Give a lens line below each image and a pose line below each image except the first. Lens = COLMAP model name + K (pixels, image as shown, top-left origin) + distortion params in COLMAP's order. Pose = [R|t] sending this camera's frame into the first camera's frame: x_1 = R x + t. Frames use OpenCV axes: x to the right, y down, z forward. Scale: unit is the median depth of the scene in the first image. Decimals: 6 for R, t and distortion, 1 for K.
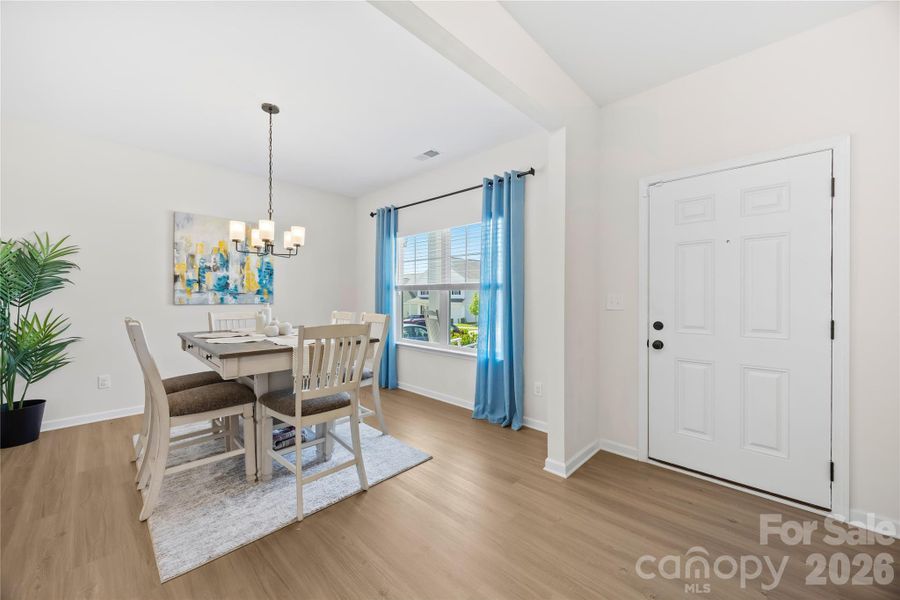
lens RADIAL K [[344.5, 0, 450.9], [0, 344.5, 295.1], [0, 0, 1]] dist [-0.002565, -0.000074]
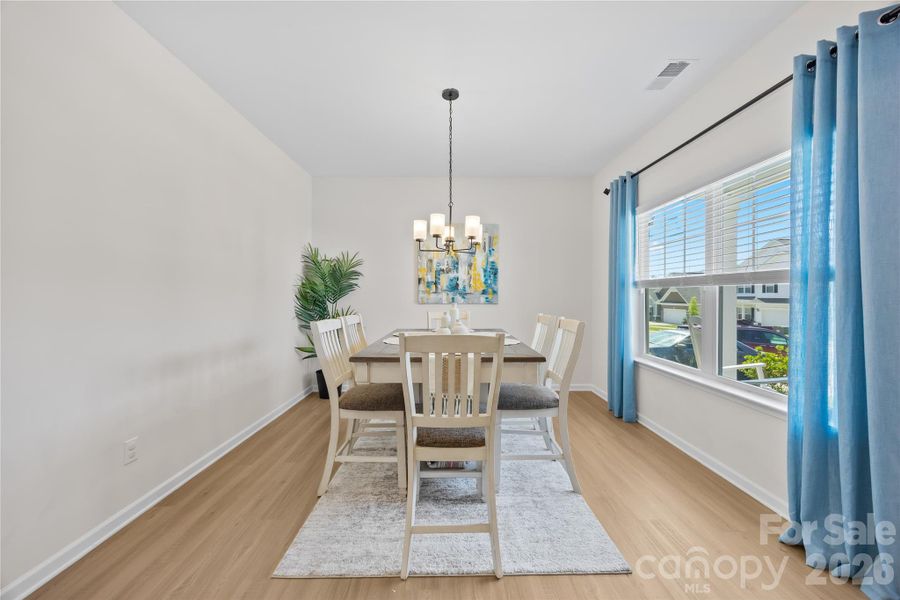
lens RADIAL K [[340.5, 0, 449.5], [0, 340.5, 296.6], [0, 0, 1]] dist [-0.006682, 0.000042]
pose [[0.699063, -0.001704, -0.715058, 0.093336], [0.006193, 0.999974, 0.003672, 0.000833], [0.715033, -0.006995, 0.699056, 0.252120]]
